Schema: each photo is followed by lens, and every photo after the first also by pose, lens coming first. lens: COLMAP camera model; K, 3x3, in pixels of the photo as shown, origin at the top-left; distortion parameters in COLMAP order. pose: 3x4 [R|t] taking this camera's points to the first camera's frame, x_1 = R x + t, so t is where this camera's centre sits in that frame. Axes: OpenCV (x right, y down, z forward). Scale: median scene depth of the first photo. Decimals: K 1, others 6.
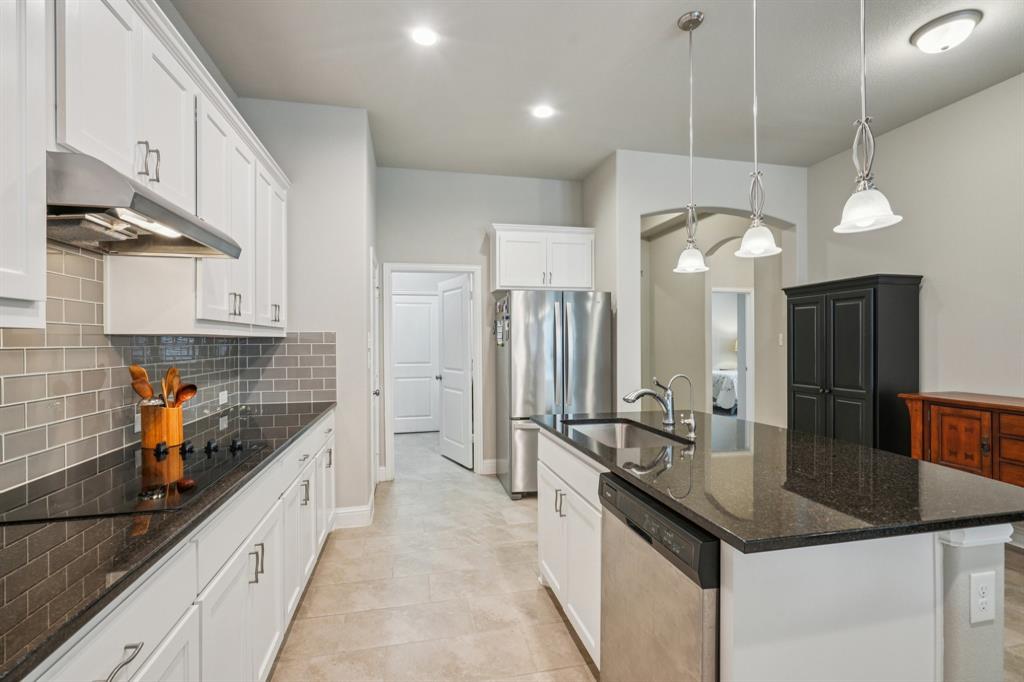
lens RADIAL K [[463.3, 0, 512.2], [0, 463.3, 345.9], [0, 0, 1]] dist [-0.001966, -0.000150]
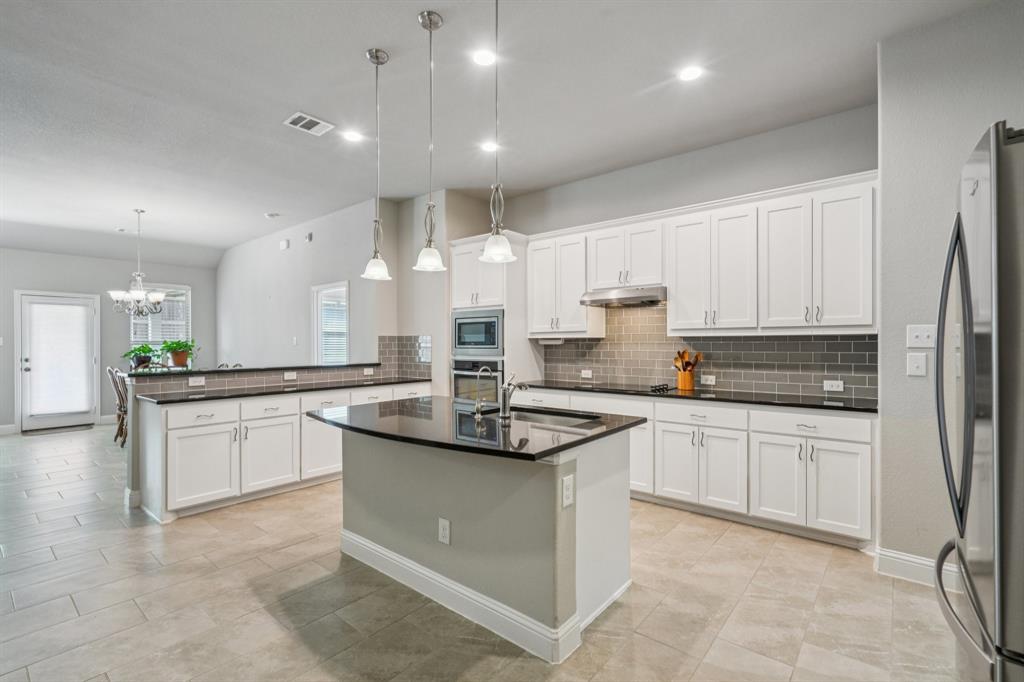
lens RADIAL K [[464.7, 0, 512.0], [0, 464.7, 341.0], [0, 0, 1]] dist [0.000420, 0.000438]
pose [[-0.789528, 0.002803, -0.613708, 0.886003], [0.000861, 0.999994, 0.003460, -0.010173], [0.613714, 0.002203, -0.789525, 1.664642]]
